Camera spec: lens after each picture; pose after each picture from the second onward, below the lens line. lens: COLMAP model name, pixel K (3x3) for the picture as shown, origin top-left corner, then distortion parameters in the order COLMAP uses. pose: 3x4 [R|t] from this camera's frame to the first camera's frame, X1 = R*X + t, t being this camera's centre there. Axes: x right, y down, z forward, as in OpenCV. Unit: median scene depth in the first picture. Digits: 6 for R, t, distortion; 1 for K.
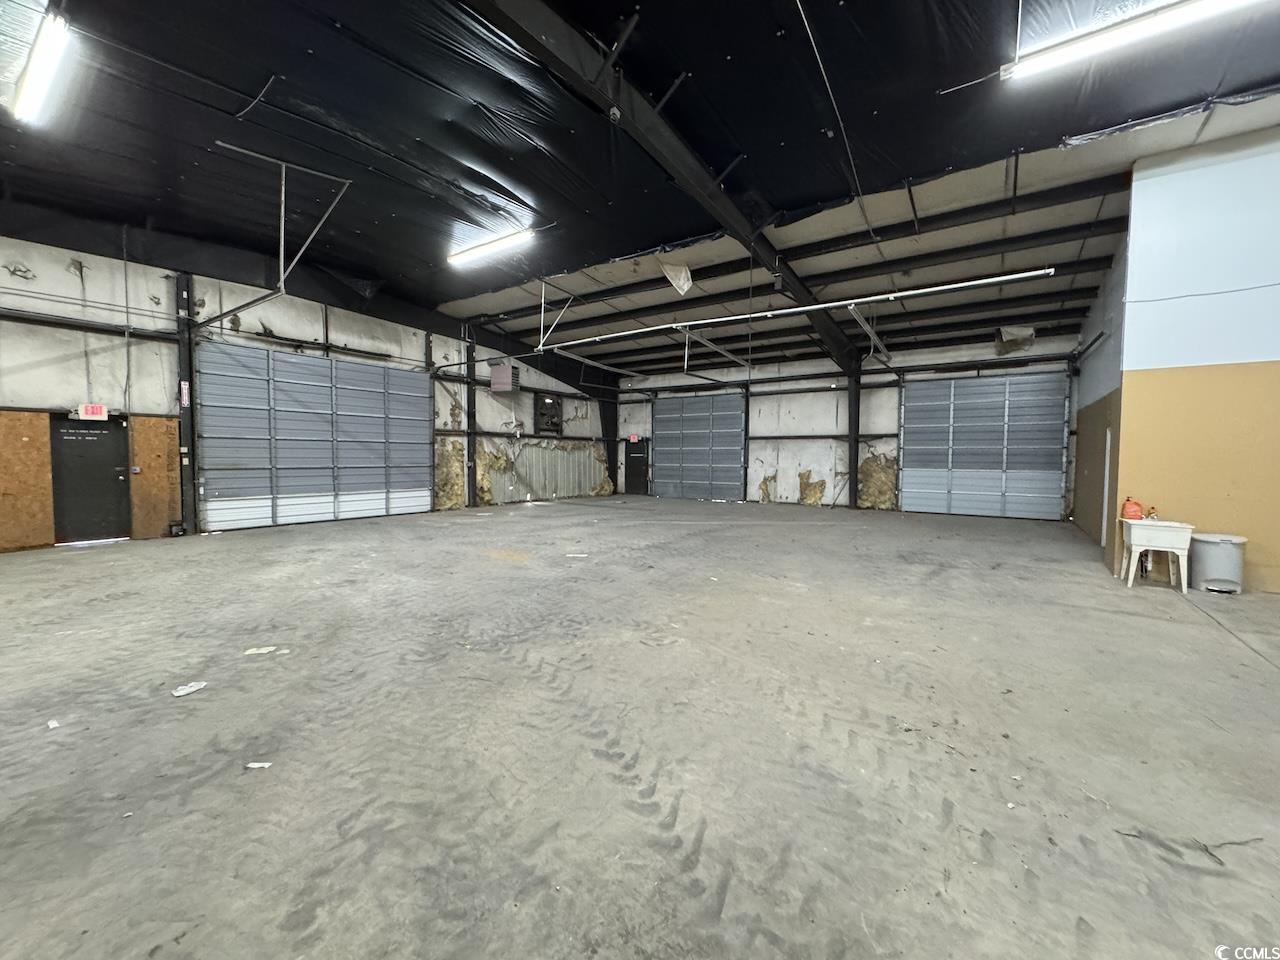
lens RADIAL K [[511.5, 0, 642.8], [0, 511.5, 476.7], [0, 0, 1]] dist [-0.003513, 0.000598]
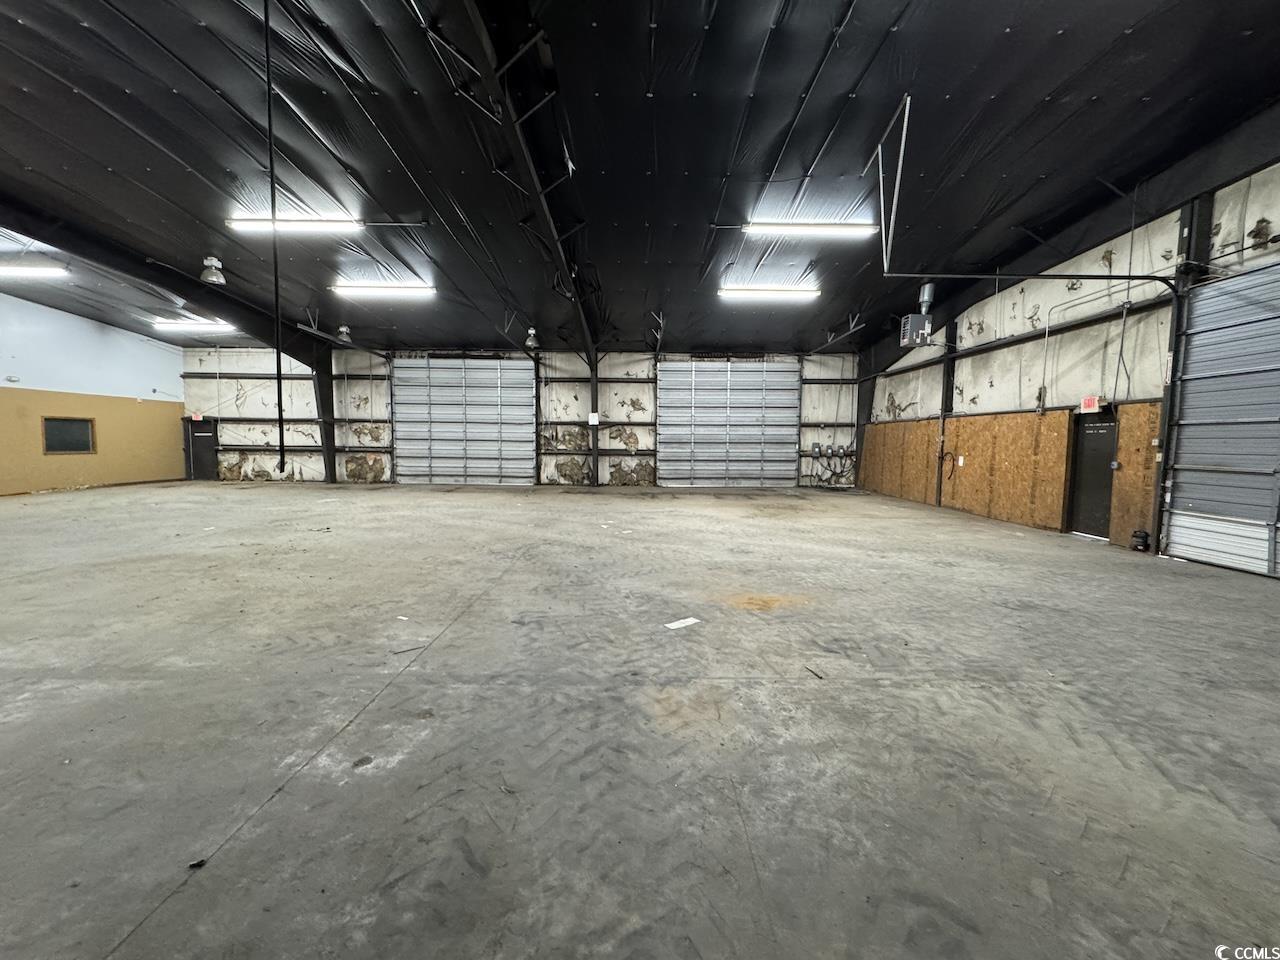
lens RADIAL K [[511.5, 0, 642.3], [0, 511.5, 479.5], [0, 0, 1]] dist [-0.003513, 0.000598]
pose [[-0.820649, 0.025059, -0.570883, 0.120587], [-0.041409, 0.993804, 0.103149, -0.029440], [0.569931, 0.108289, -0.814526, 0.796217]]
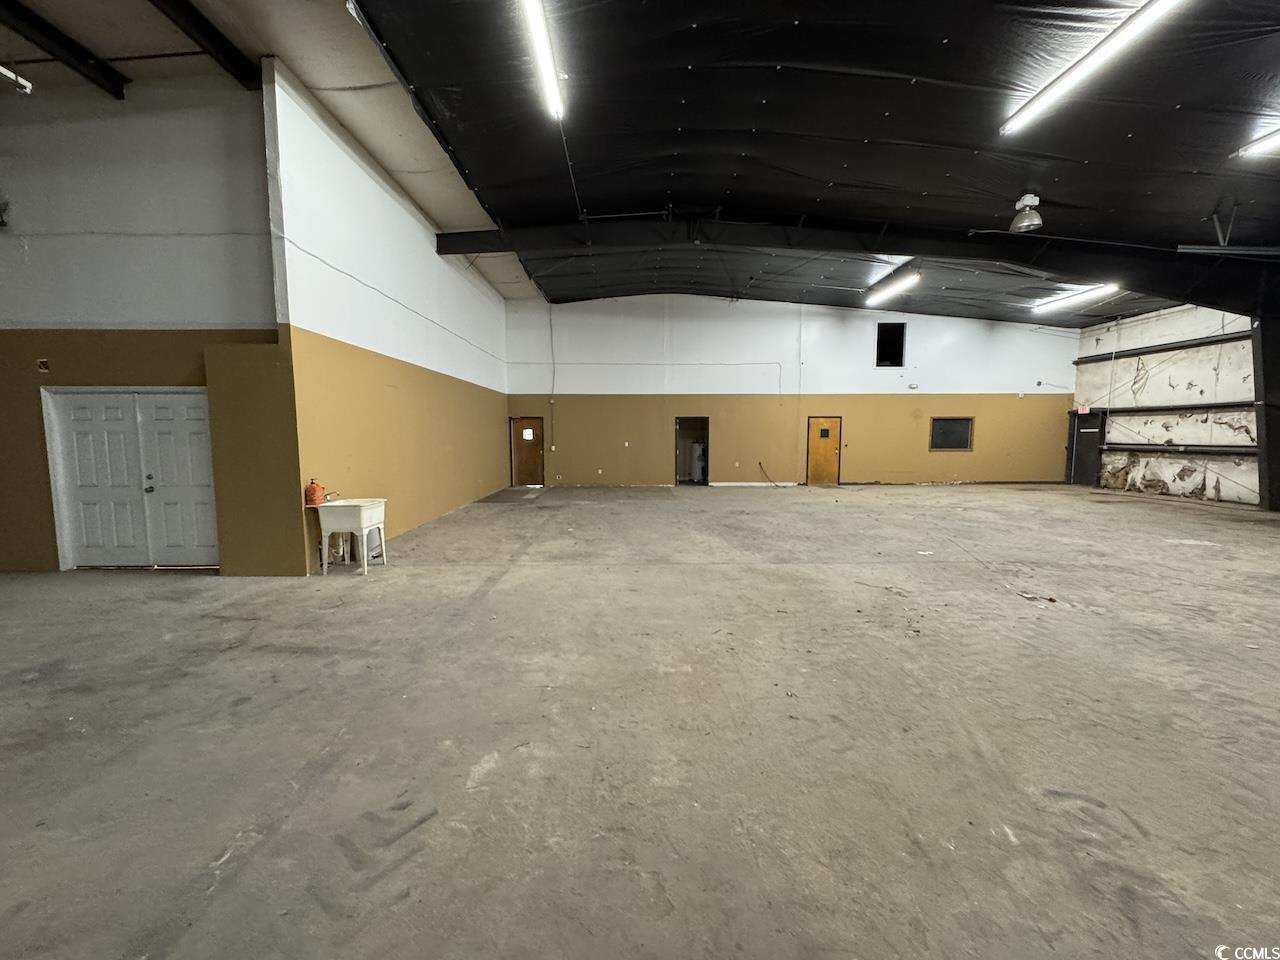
lens RADIAL K [[511.5, 0, 640.3], [0, 511.5, 481.0], [0, 0, 1]] dist [-0.003513, 0.000598]
pose [[-0.583453, -0.079834, 0.808214, -0.025858], [0.032989, 0.992006, 0.121803, -0.020126], [-0.811477, 0.097728, -0.576155, 0.495818]]
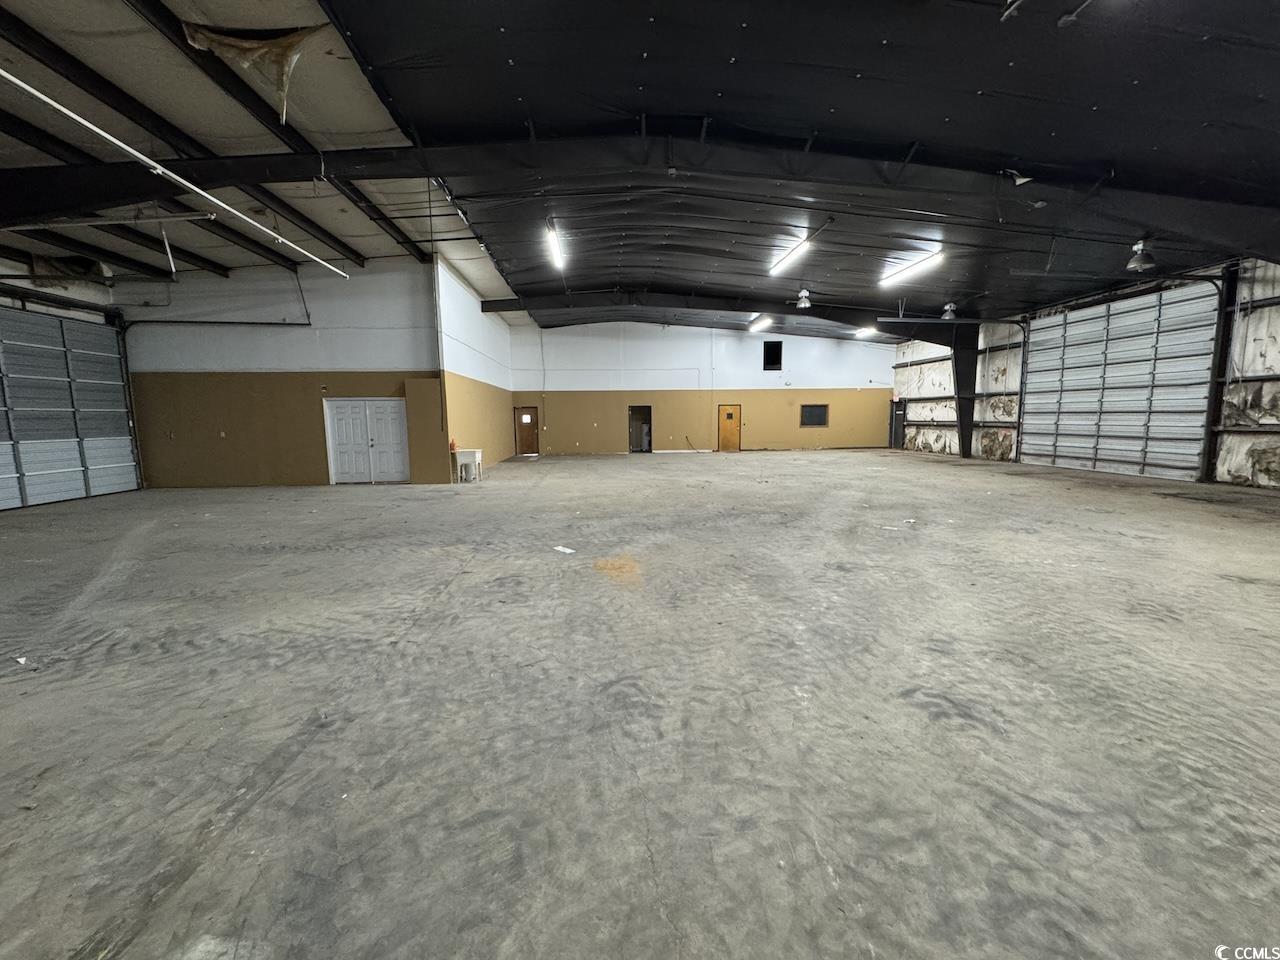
lens RADIAL K [[511.5, 0, 639.8], [0, 511.5, 480.5], [0, 0, 1]] dist [-0.003513, 0.000598]
pose [[-0.632228, -0.093507, 0.769120, -0.437790], [0.040718, 0.987309, 0.153504, -0.033451], [-0.773712, 0.128367, -0.620396, 0.778425]]
